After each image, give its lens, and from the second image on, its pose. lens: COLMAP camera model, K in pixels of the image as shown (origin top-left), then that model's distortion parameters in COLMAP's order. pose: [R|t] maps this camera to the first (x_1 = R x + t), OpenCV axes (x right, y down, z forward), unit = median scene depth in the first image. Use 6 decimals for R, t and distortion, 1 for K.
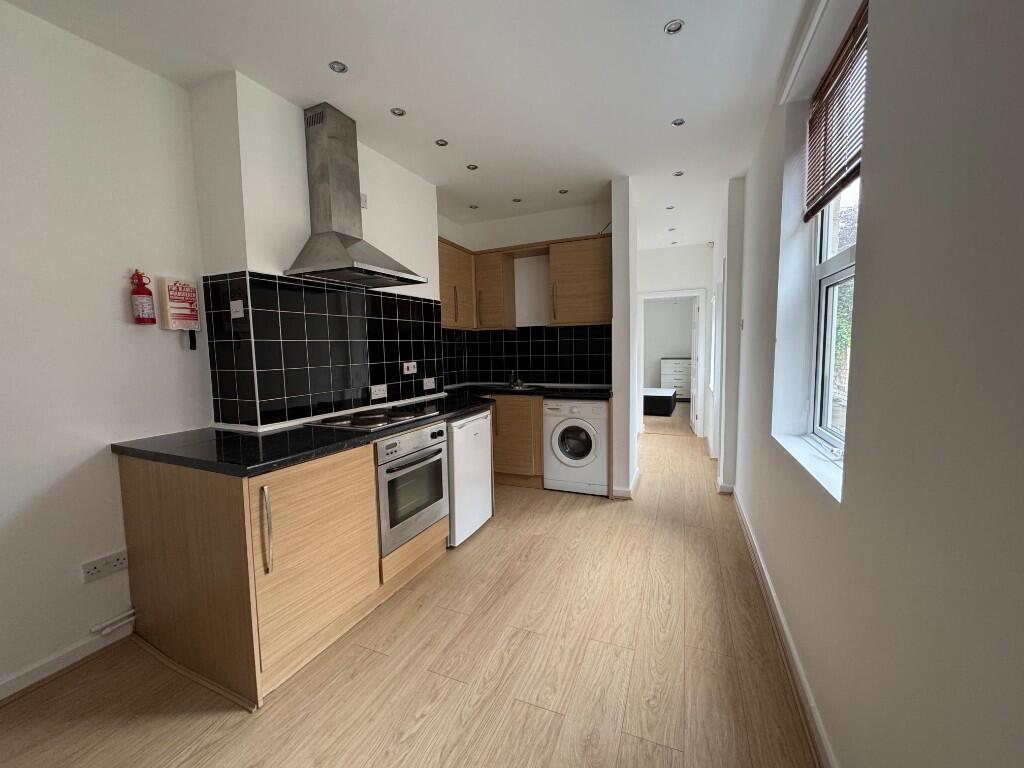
lens RADIAL K [[407.8, 0, 512.1], [0, 407.8, 380.7], [0, 0, 1]] dist [-0.002171, -0.000233]
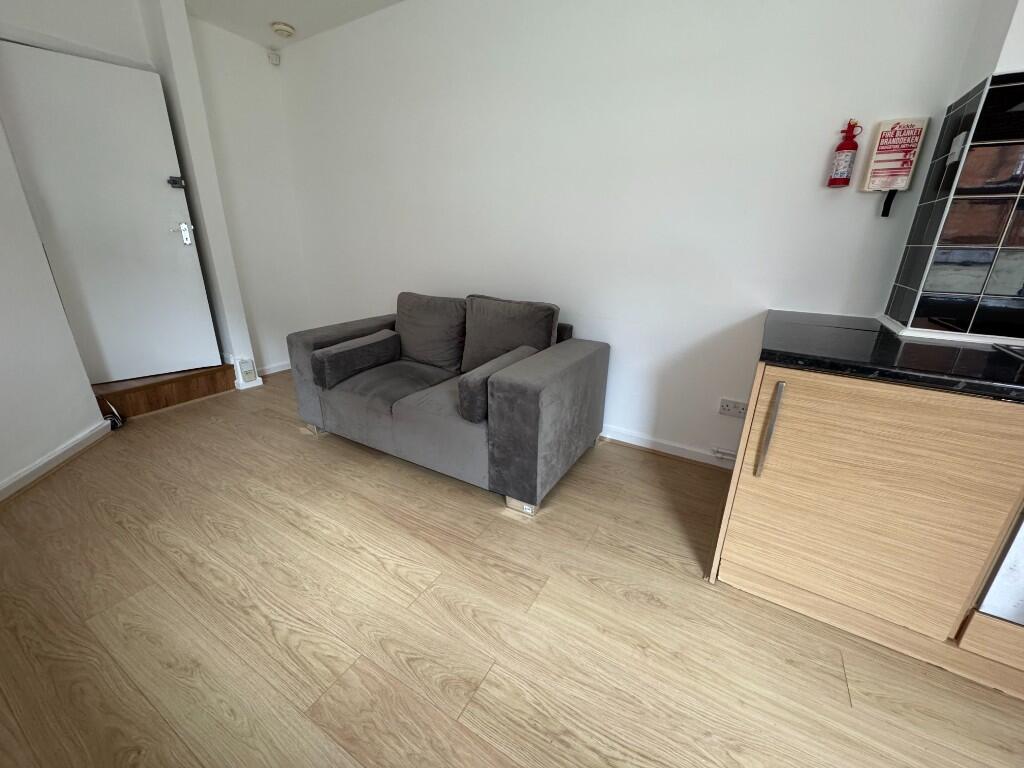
lens RADIAL K [[407.8, 0, 512.1], [0, 407.8, 380.7], [0, 0, 1]] dist [-0.002171, -0.000233]
pose [[-0.118123, 0.339134, -0.933293, 0.138461], [-0.096981, 0.931440, 0.350735, 0.012986], [0.988252, 0.131942, -0.077134, 0.325654]]
